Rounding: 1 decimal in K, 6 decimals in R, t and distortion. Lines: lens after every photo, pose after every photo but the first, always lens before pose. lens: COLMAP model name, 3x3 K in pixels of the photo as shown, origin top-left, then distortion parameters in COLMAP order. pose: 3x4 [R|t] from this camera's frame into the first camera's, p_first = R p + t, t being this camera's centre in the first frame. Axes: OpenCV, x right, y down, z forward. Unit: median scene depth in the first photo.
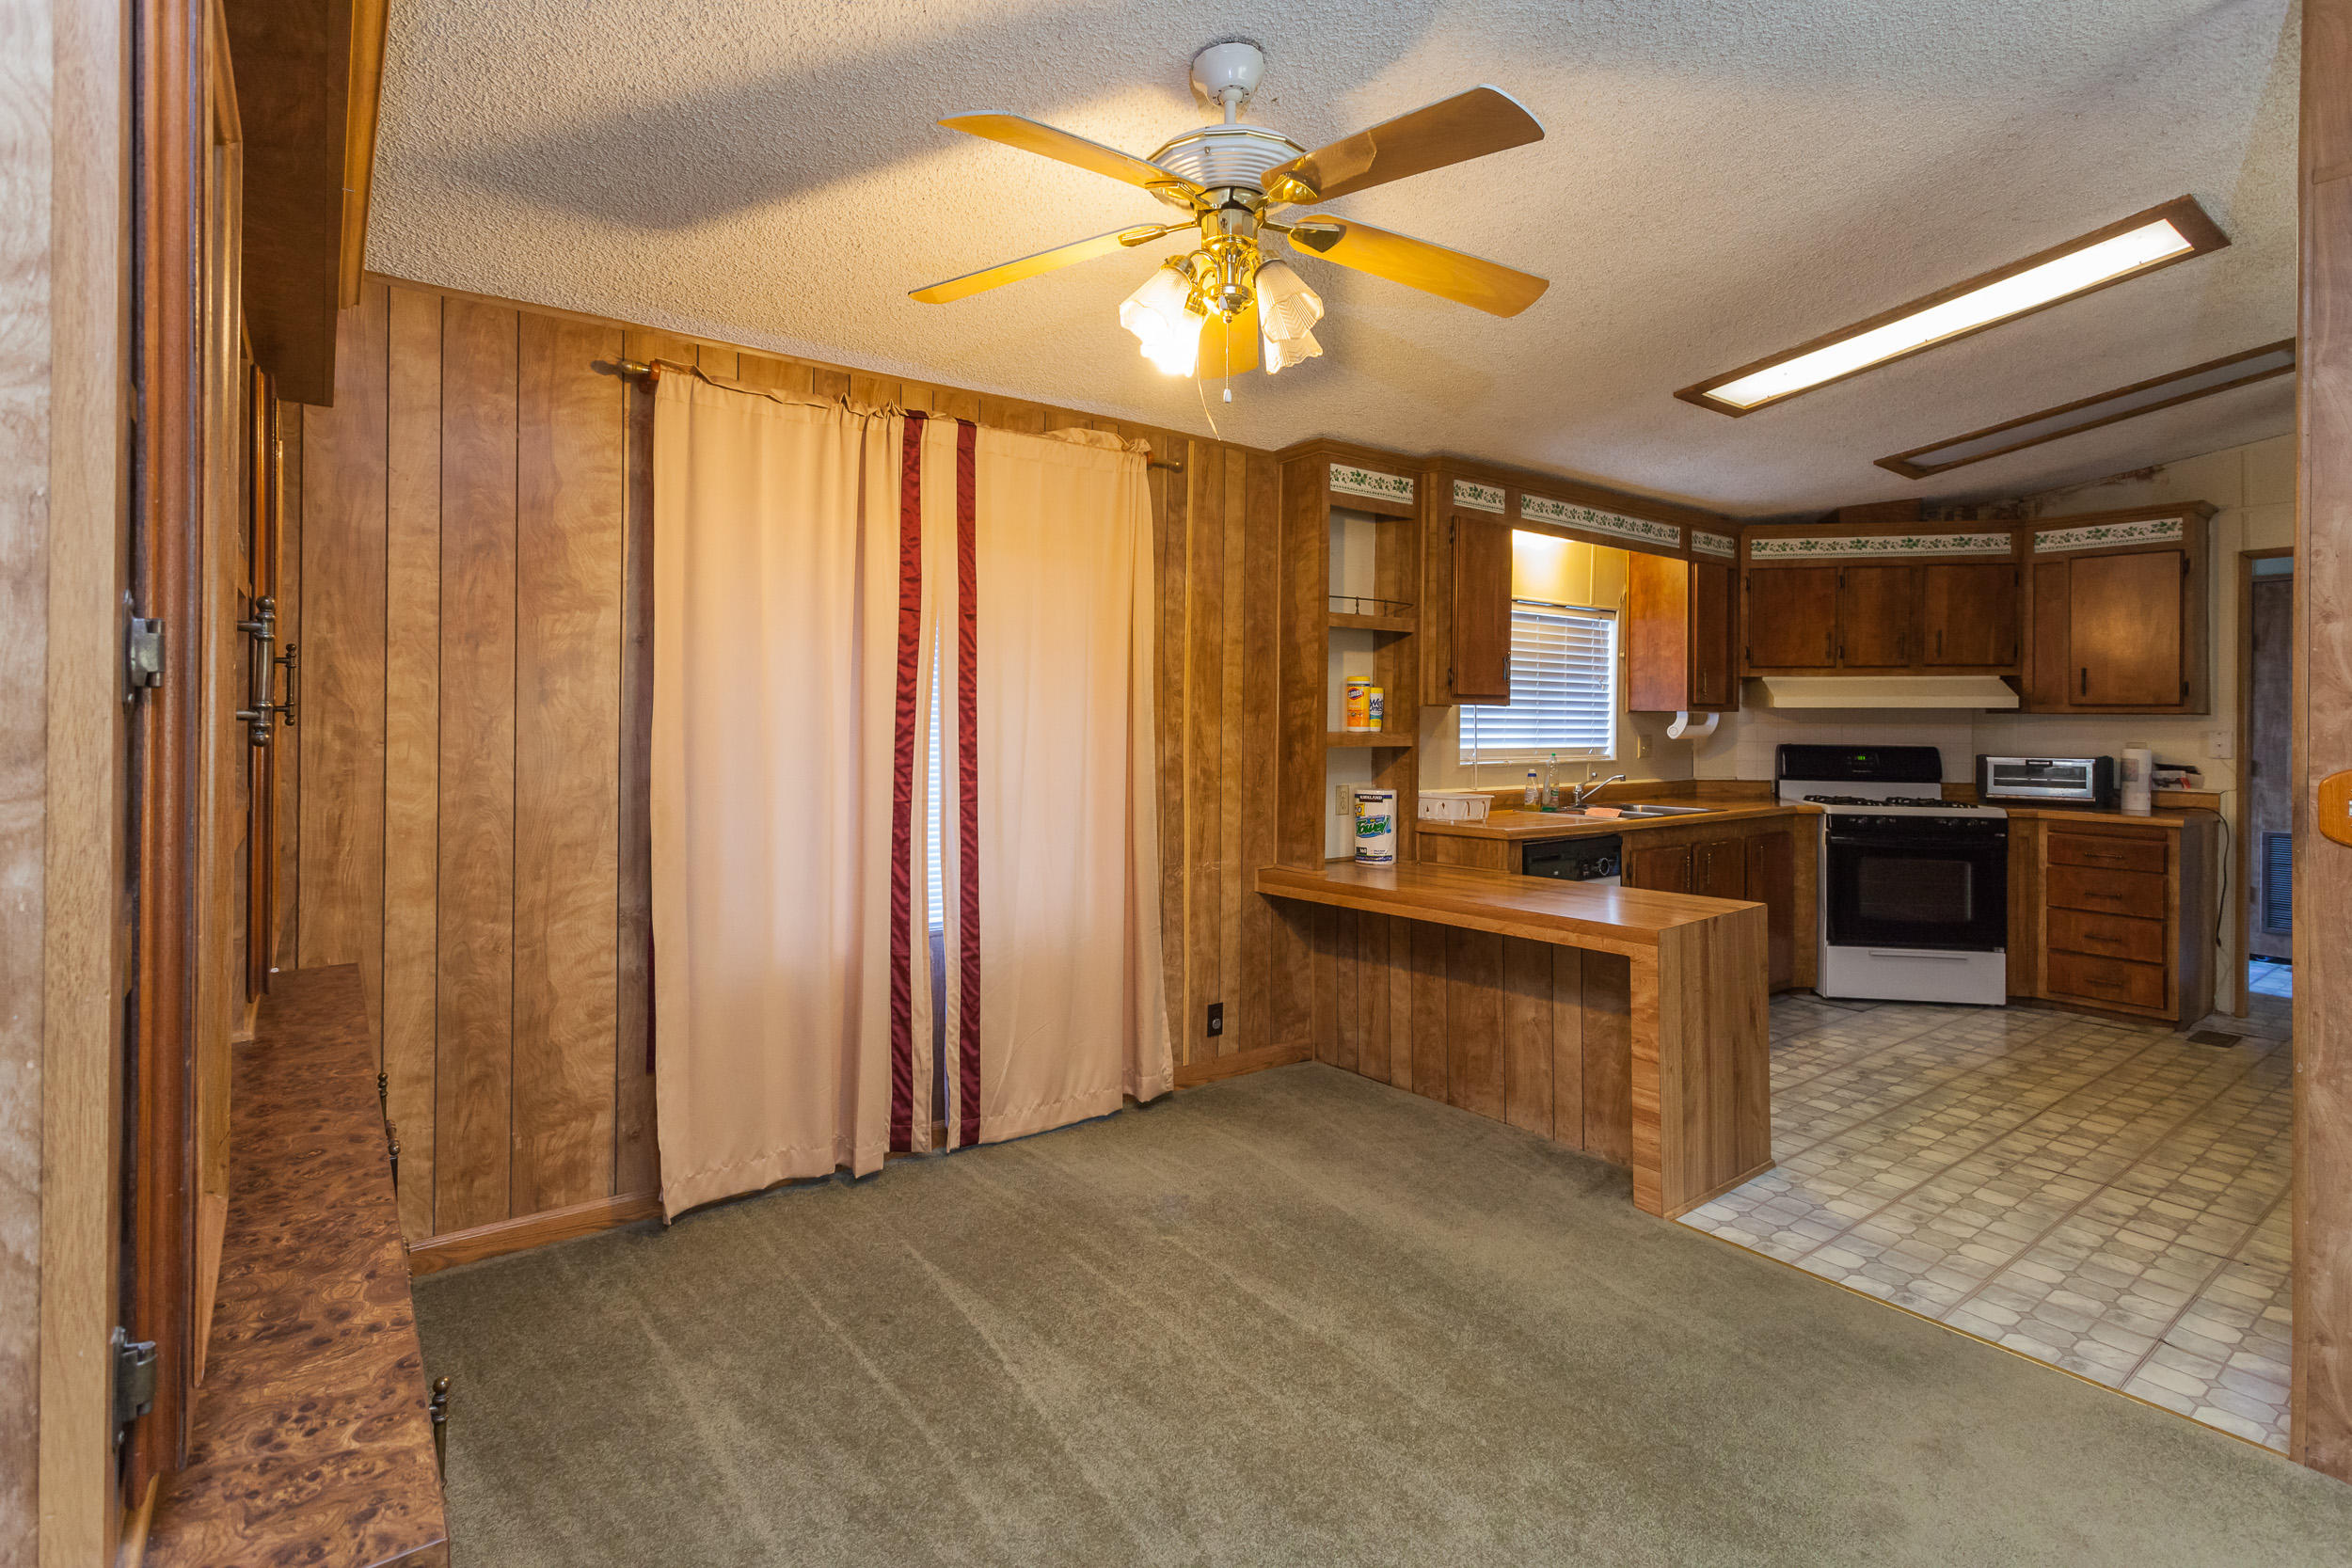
lens RADIAL K [[1129.8, 0, 1173.2], [0, 1129.8, 716.7], [0, 0, 1]] dist [0.000848, 0.000769]
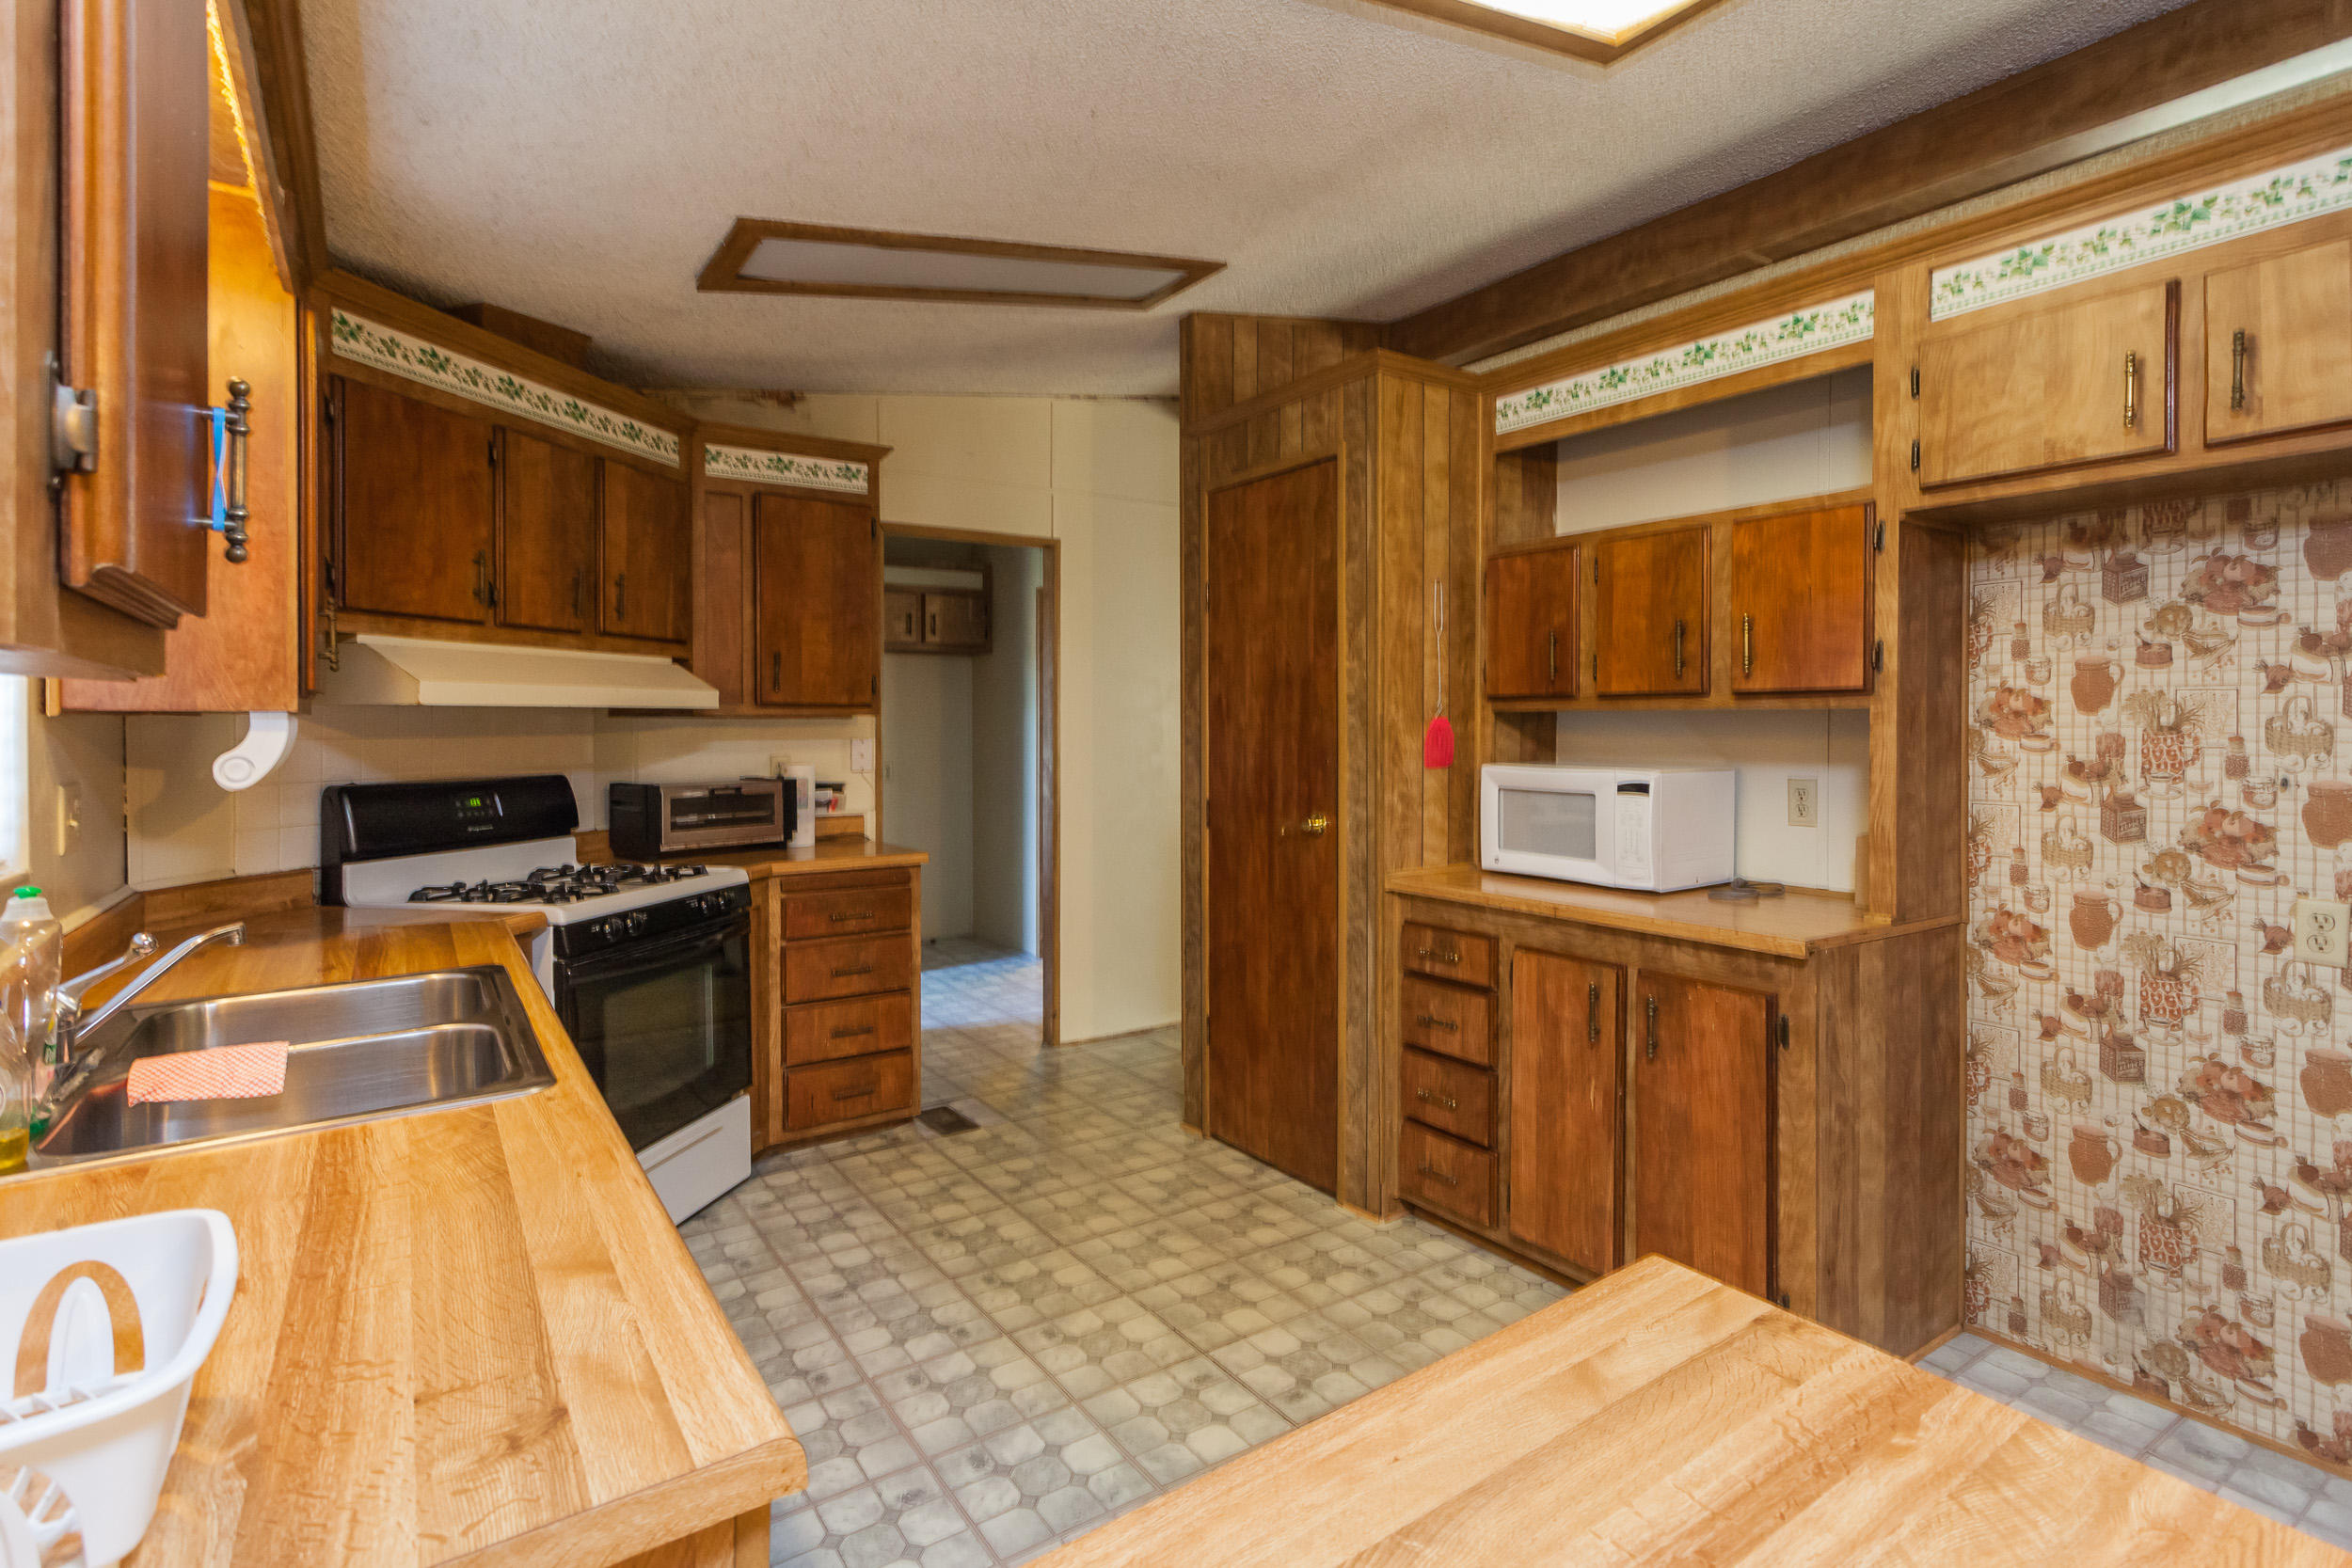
lens RADIAL K [[1148.4, 0, 1168.7], [0, 1148.4, 739.8], [0, 0, 1]] dist [0.000512, 0.000437]
pose [[0.054306, -0.020697, 0.998310, 0.115215], [0.002824, 0.999784, 0.020574, -0.002980], [-0.998520, 0.001702, 0.054353, 0.783031]]
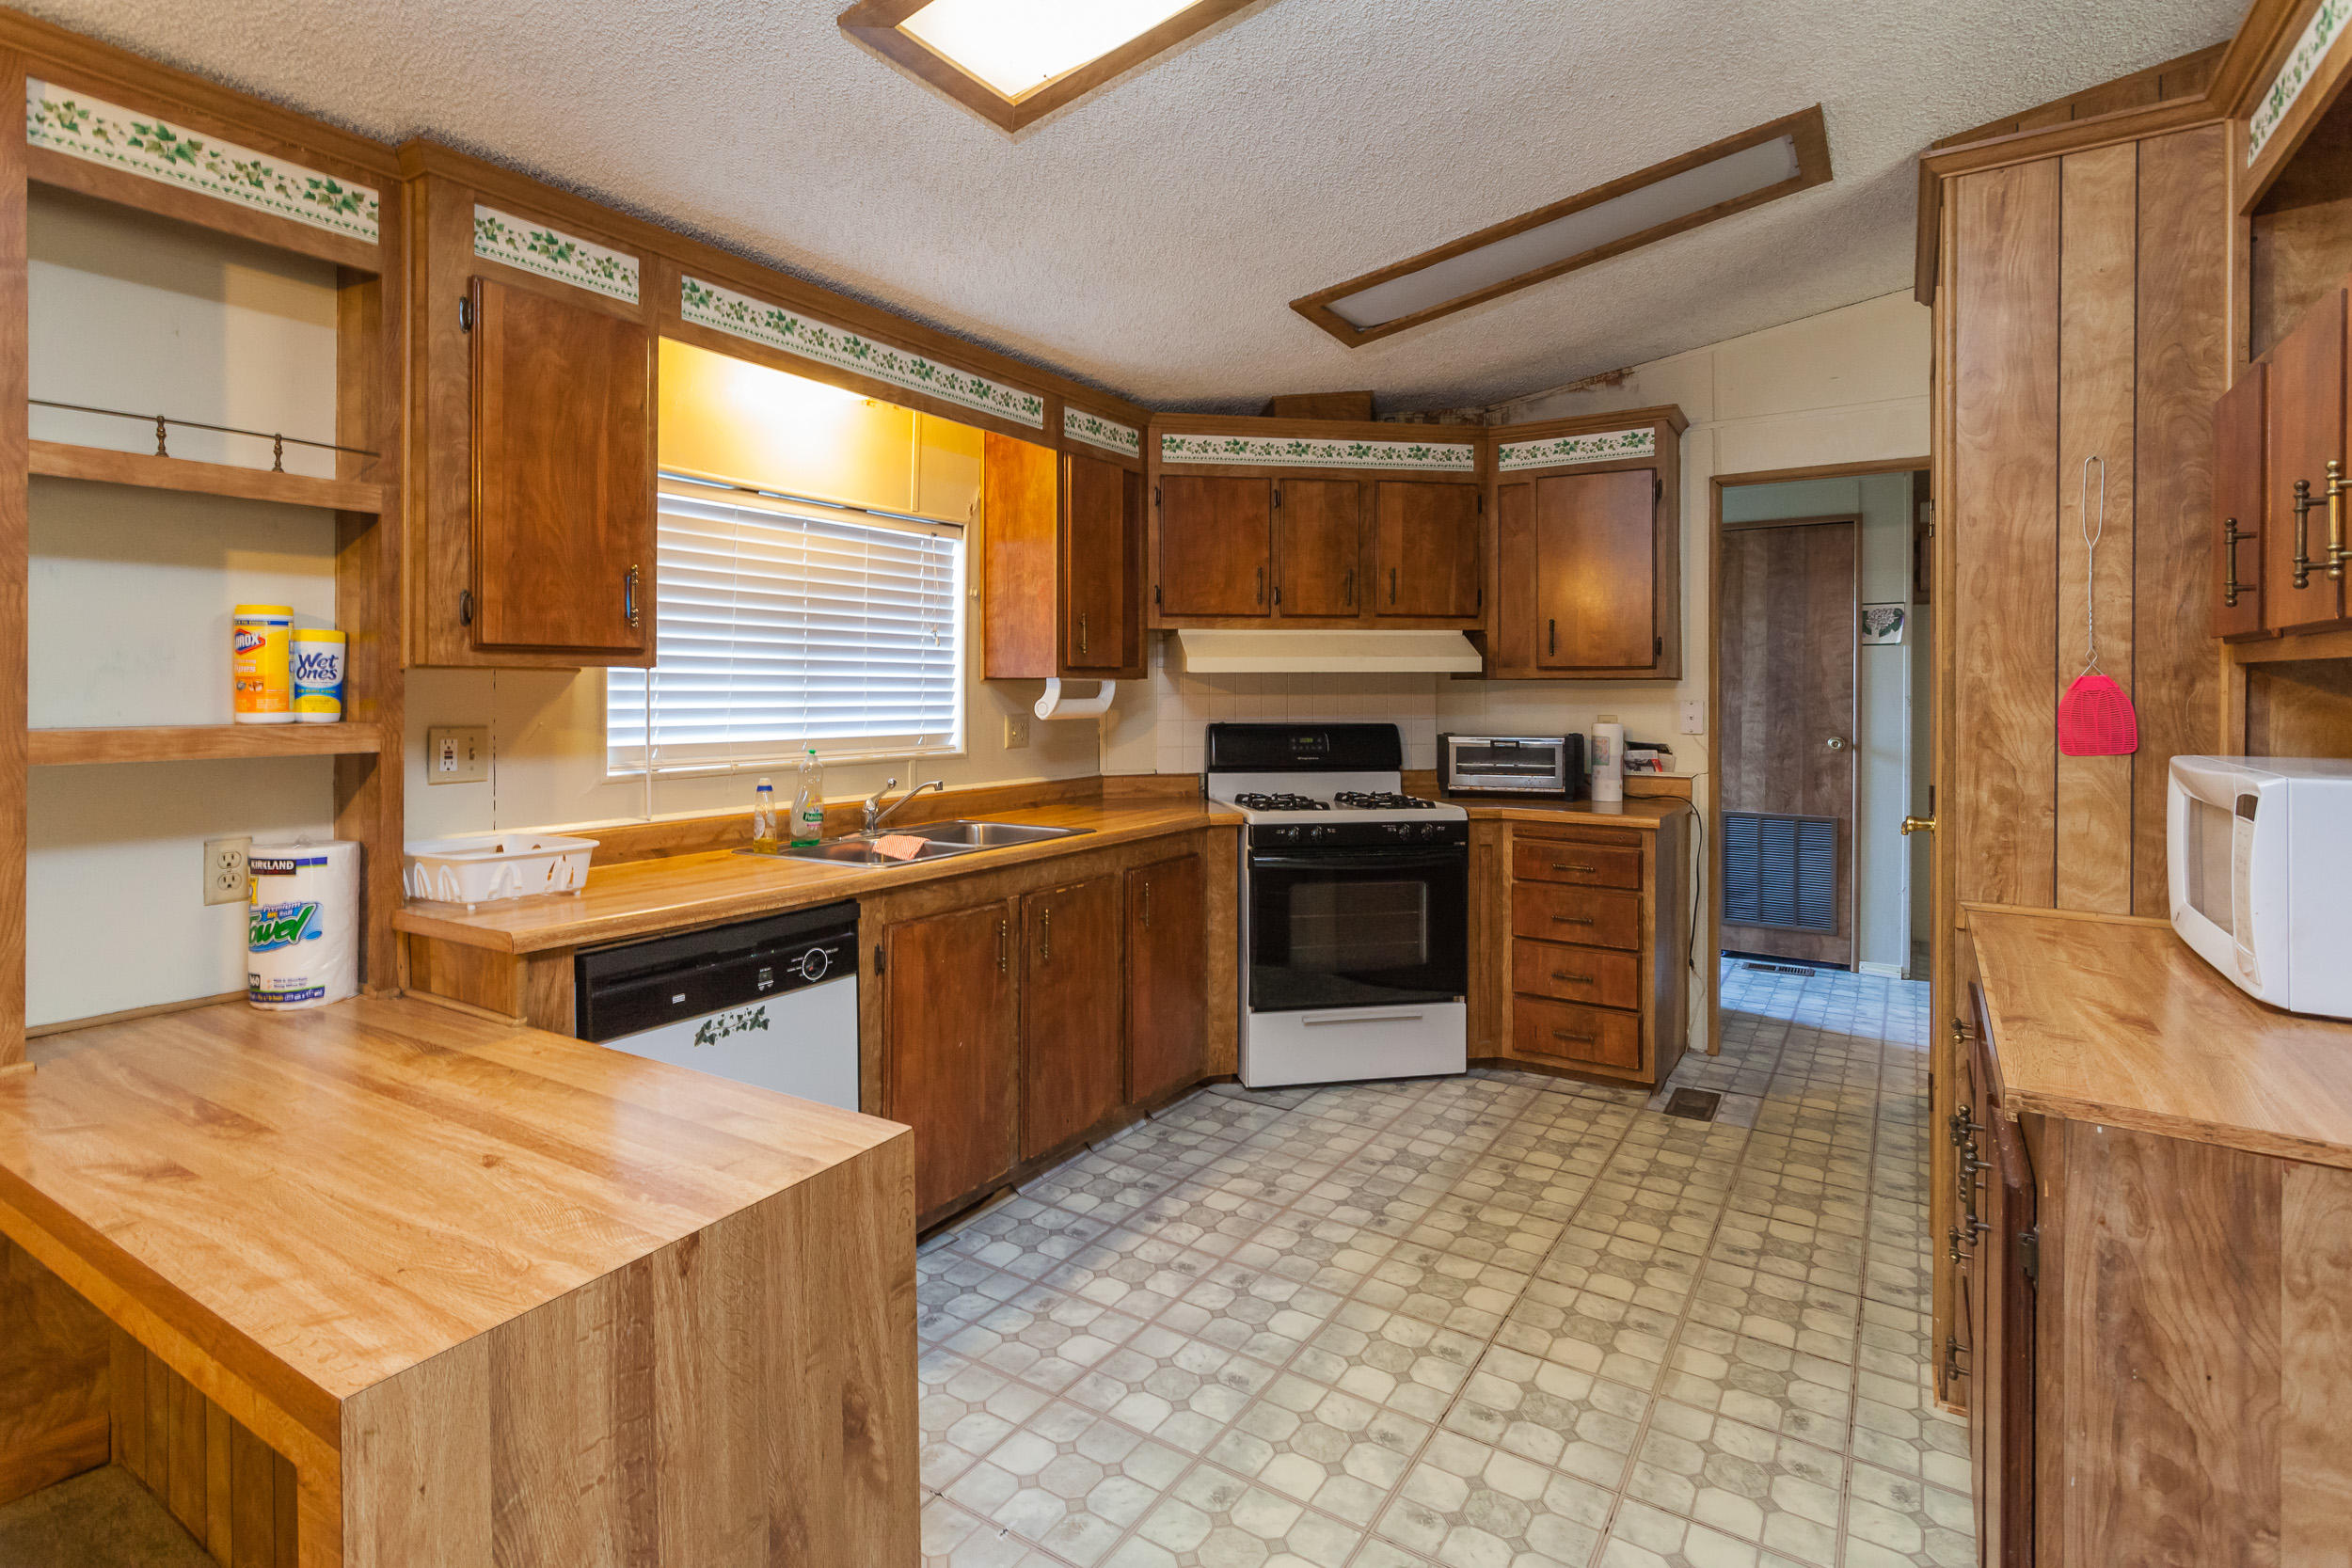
lens RADIAL K [[1127.2, 0, 1180.3], [0, 1127.2, 690.8], [0, 0, 1]] dist [-0.001168, 0.000277]
pose [[0.940066, -0.007246, 0.340916, 0.332176], [0.005984, 0.999971, 0.004753, -0.000057], [-0.340941, -0.002428, 0.940082, 0.396640]]
